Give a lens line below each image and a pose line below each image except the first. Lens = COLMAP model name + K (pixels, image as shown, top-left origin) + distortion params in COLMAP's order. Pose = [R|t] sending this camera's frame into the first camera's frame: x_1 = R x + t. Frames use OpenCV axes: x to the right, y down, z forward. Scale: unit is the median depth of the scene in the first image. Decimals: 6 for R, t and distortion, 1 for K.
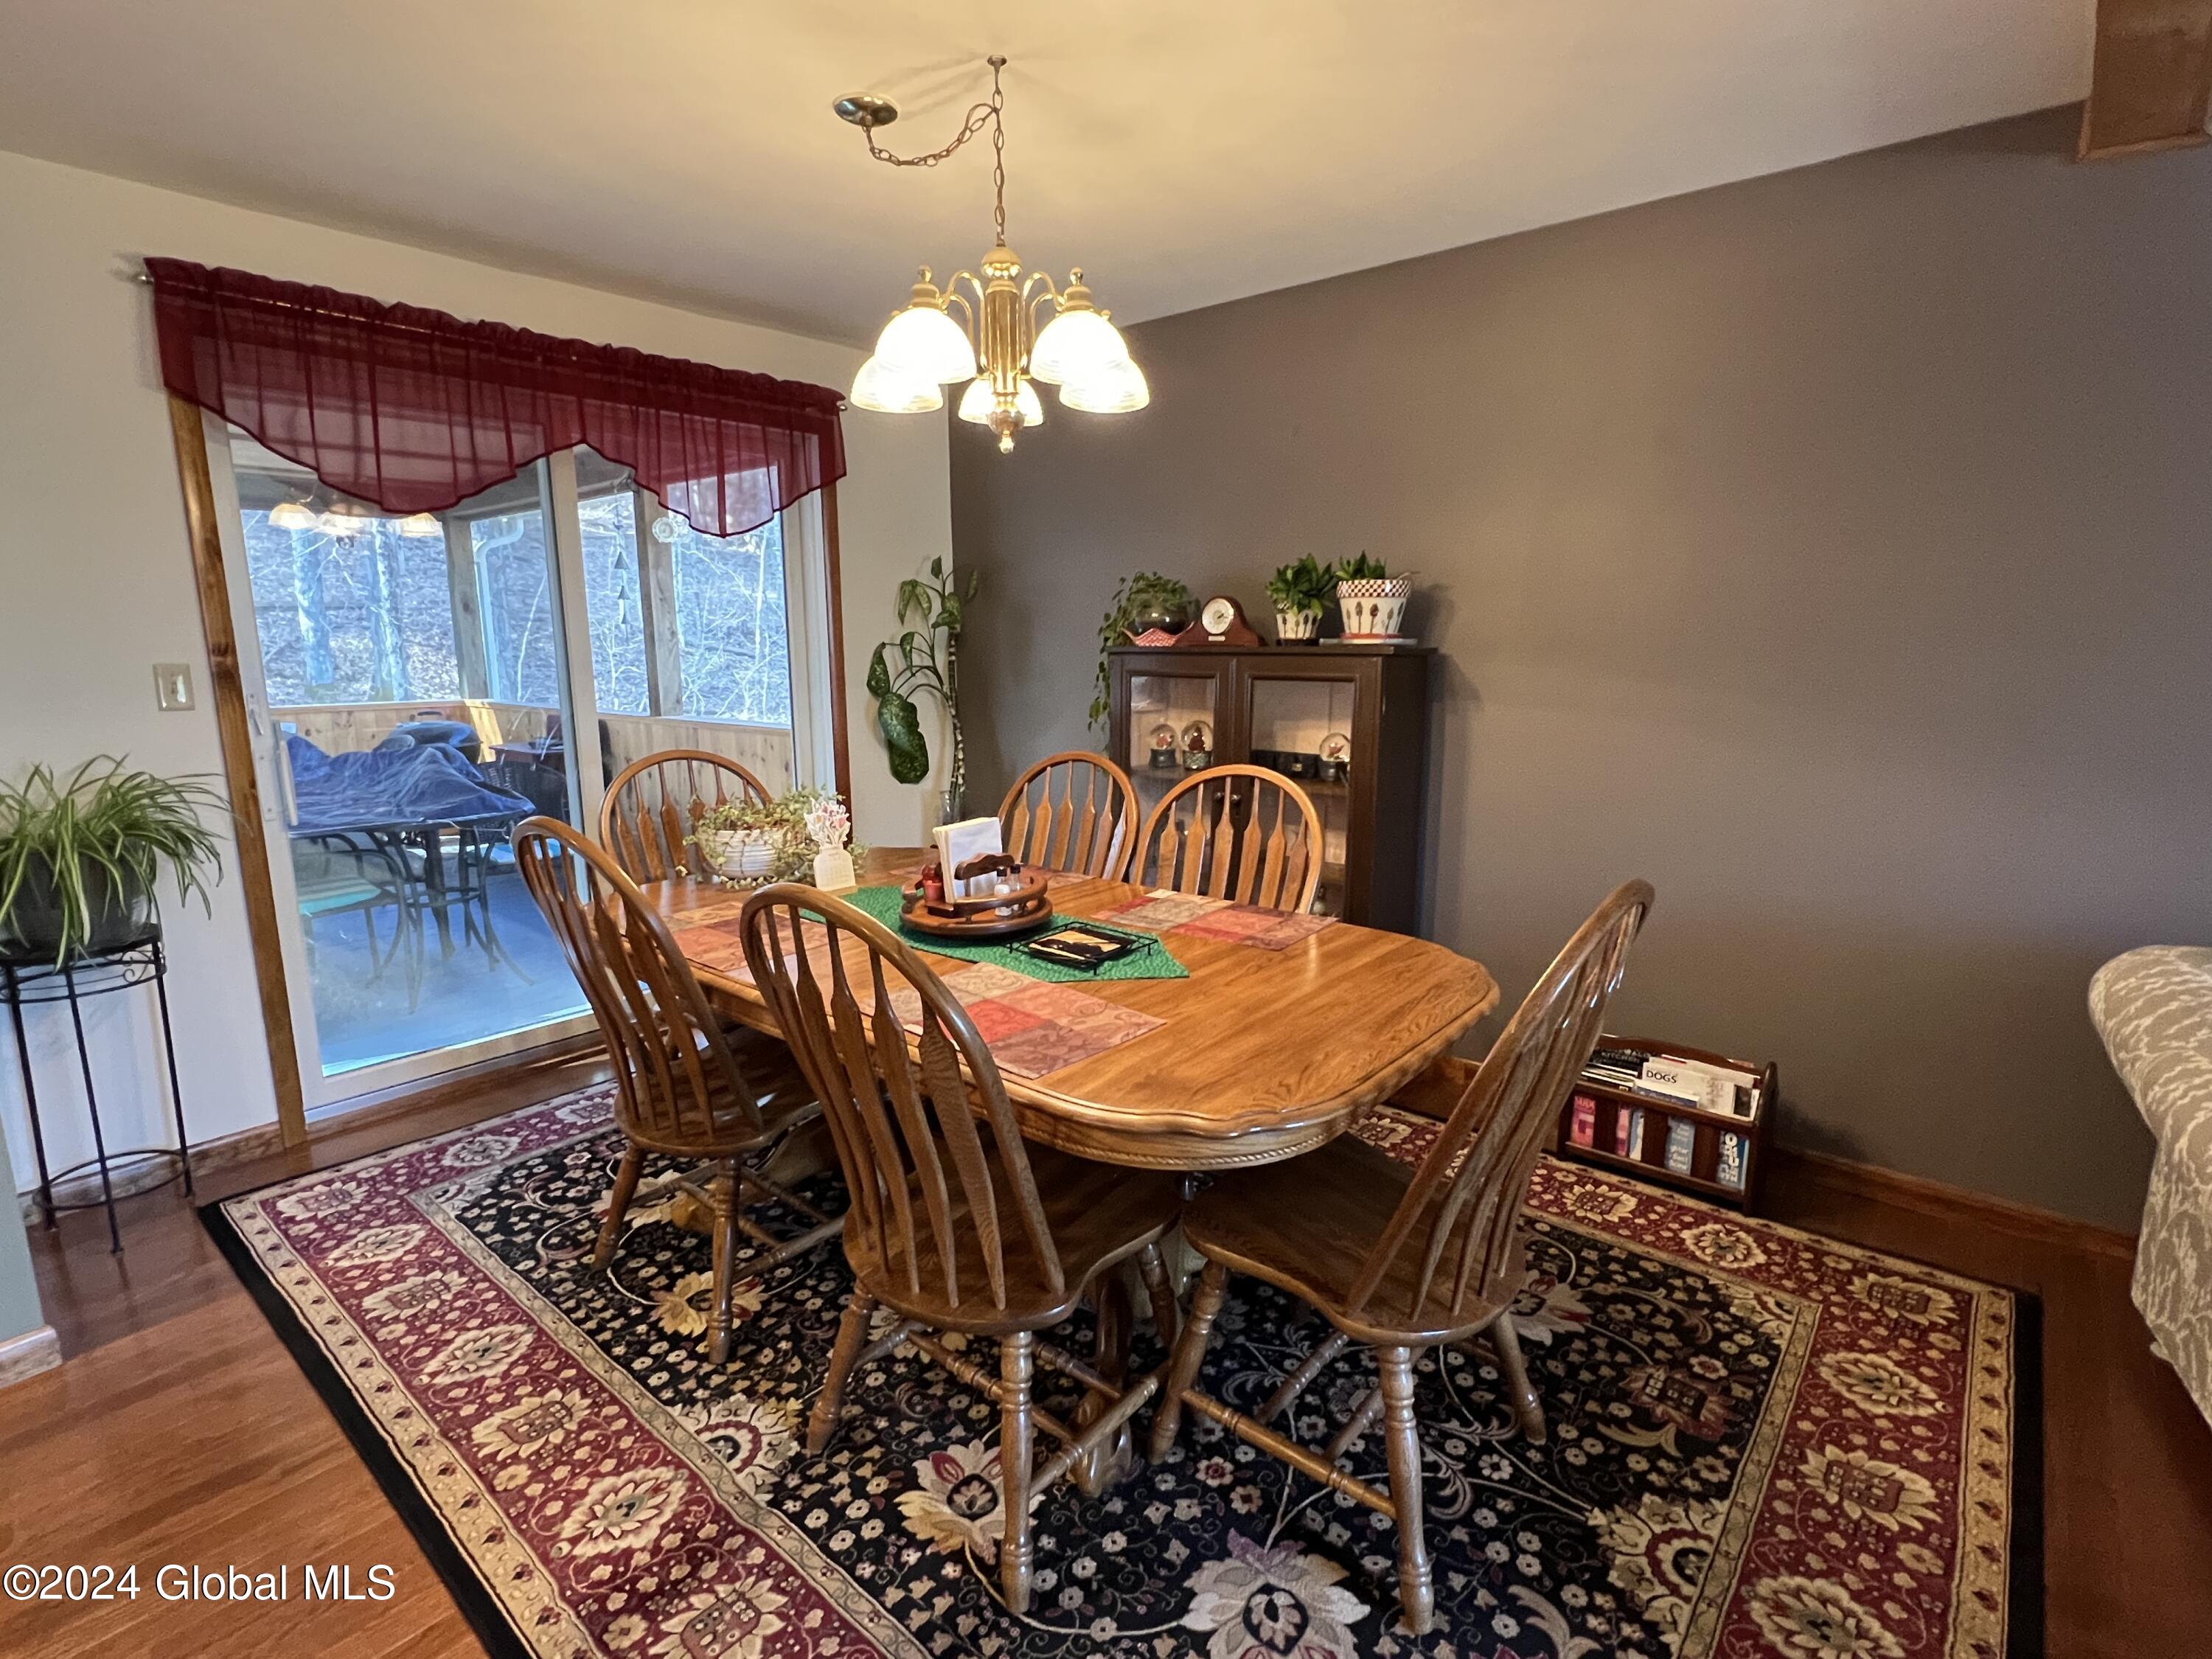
lens RADIAL K [[1079.1, 0, 1119.9], [0, 1079.1, 825.7], [0, 0, 1]] dist [-0.002144, 0.000612]
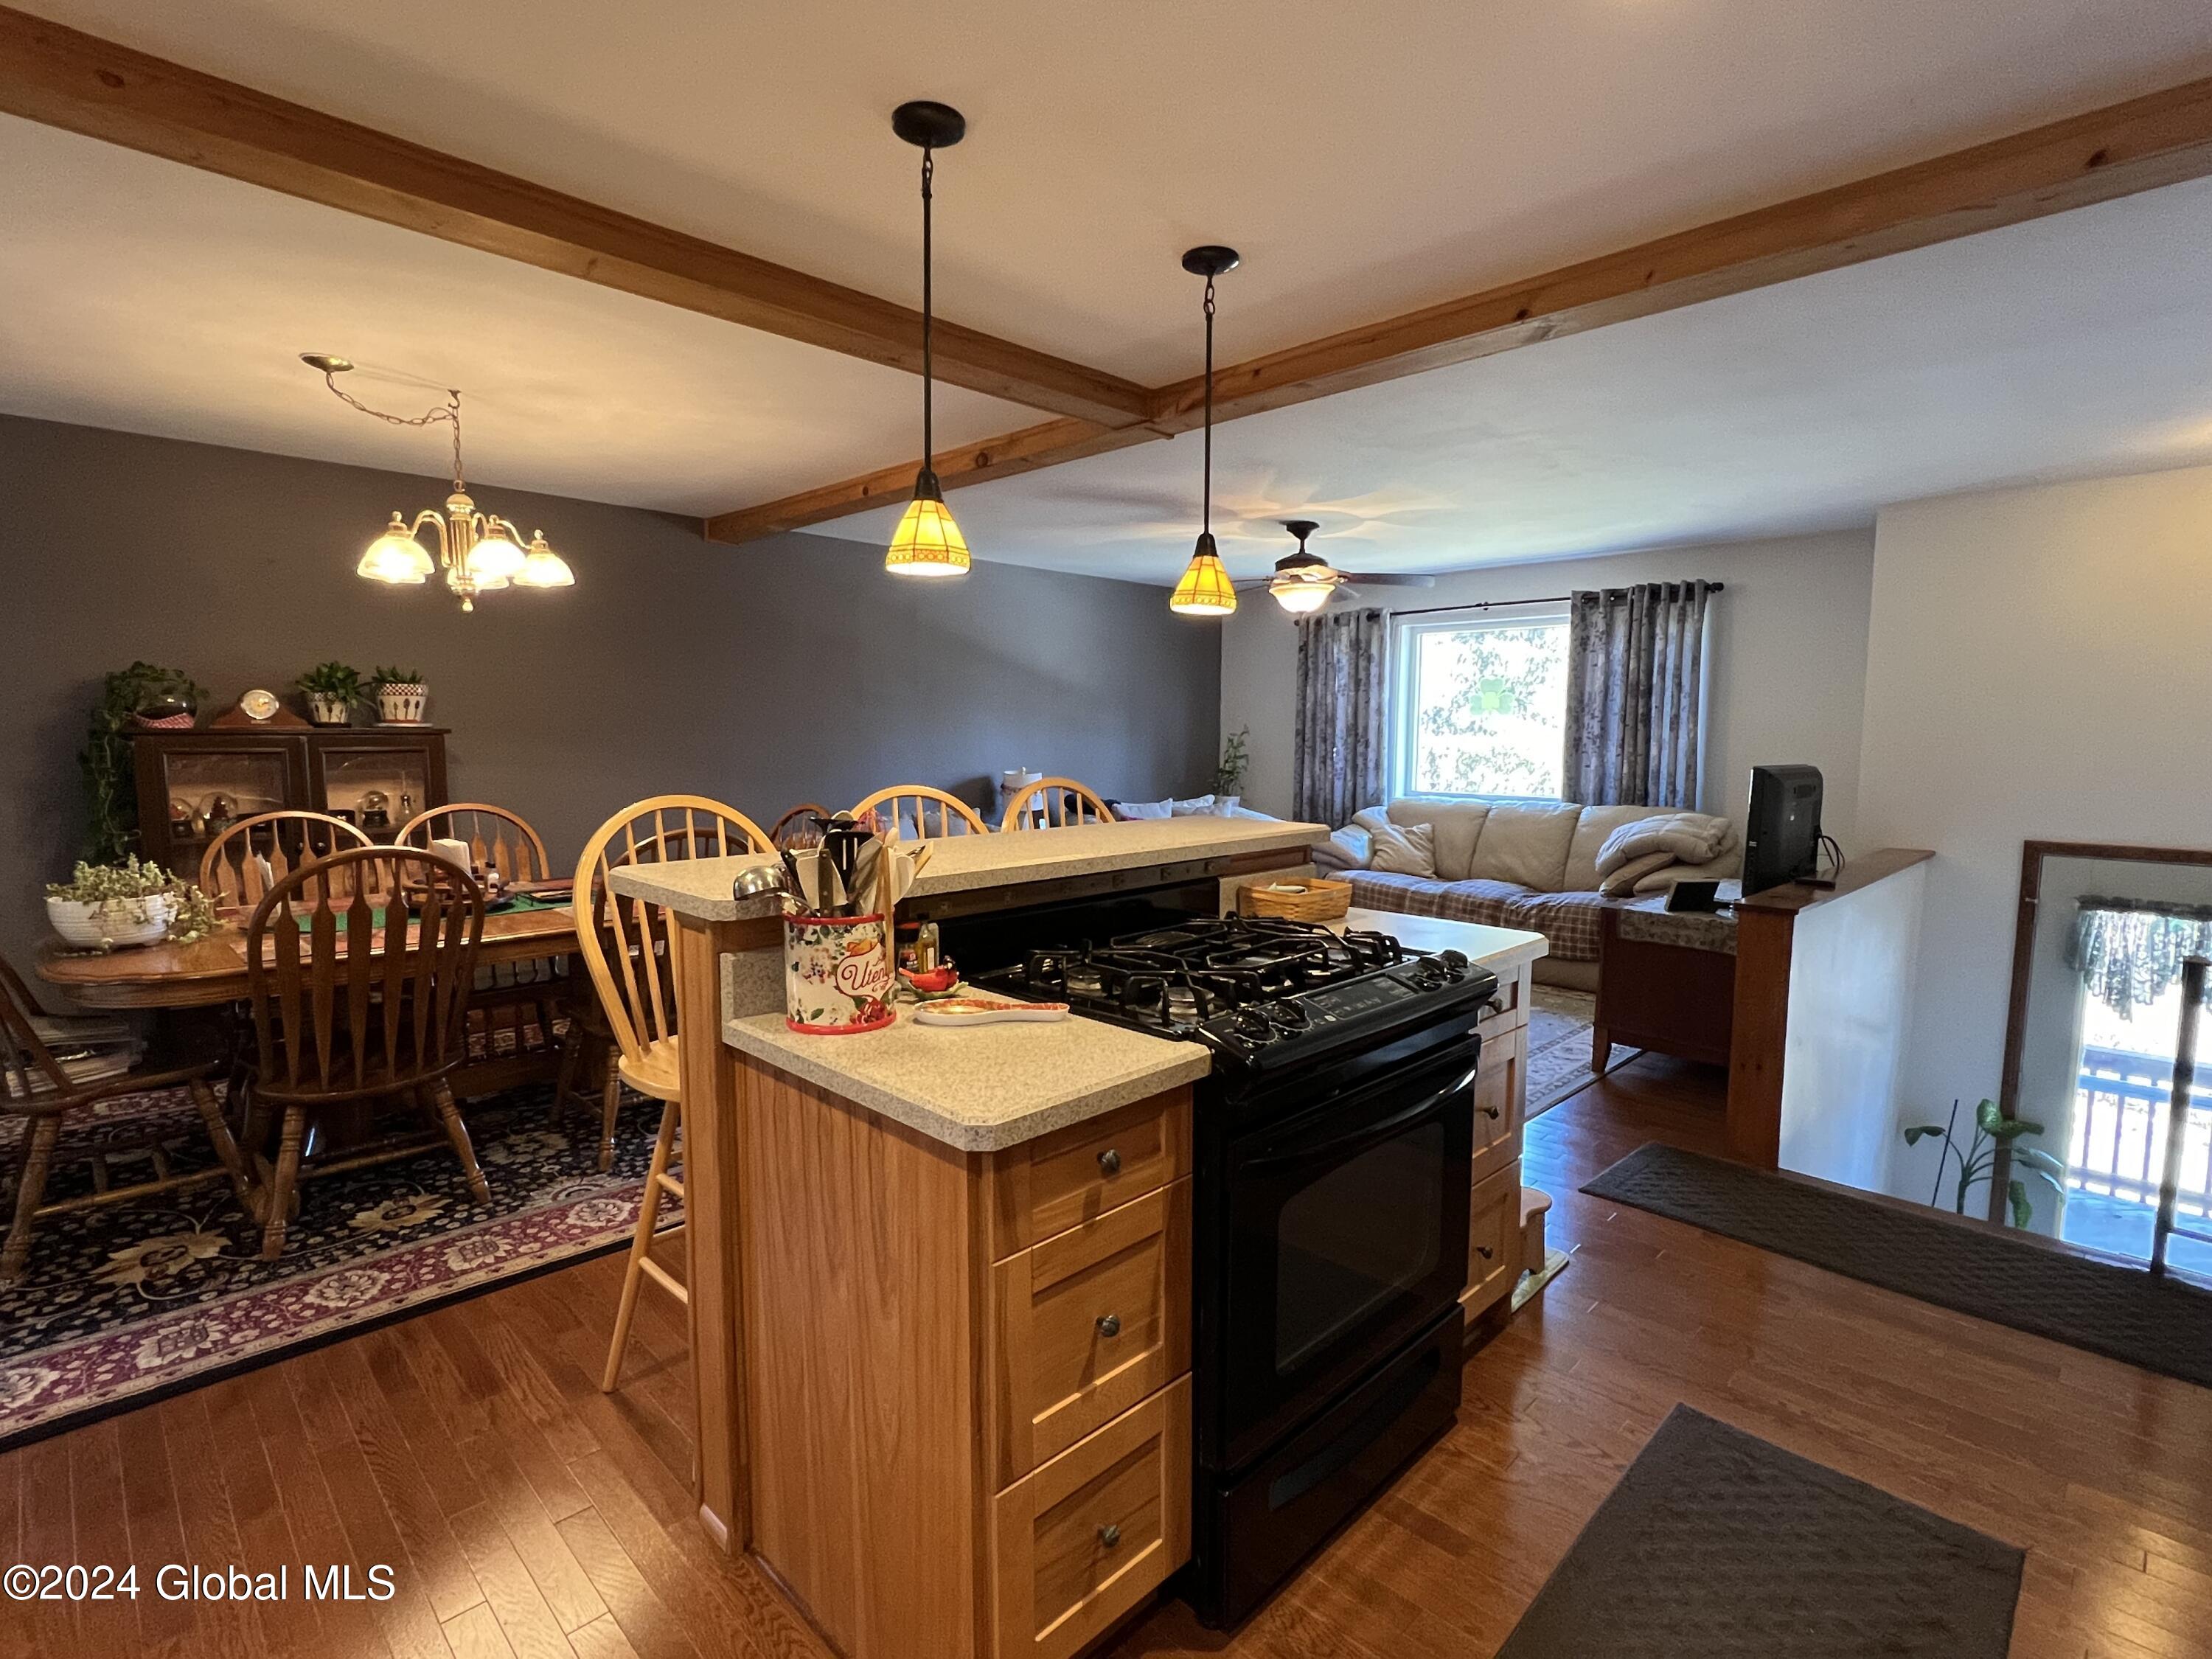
lens RADIAL K [[1079.1, 0, 1105.2], [0, 1079.1, 836.0], [0, 0, 1]] dist [-0.002144, 0.000612]
pose [[0.087849, -0.097802, 0.991321, -1.490226], [0.167600, 0.982433, 0.082072, 0.018138], [-0.981933, 0.158936, 0.102697, -0.063410]]
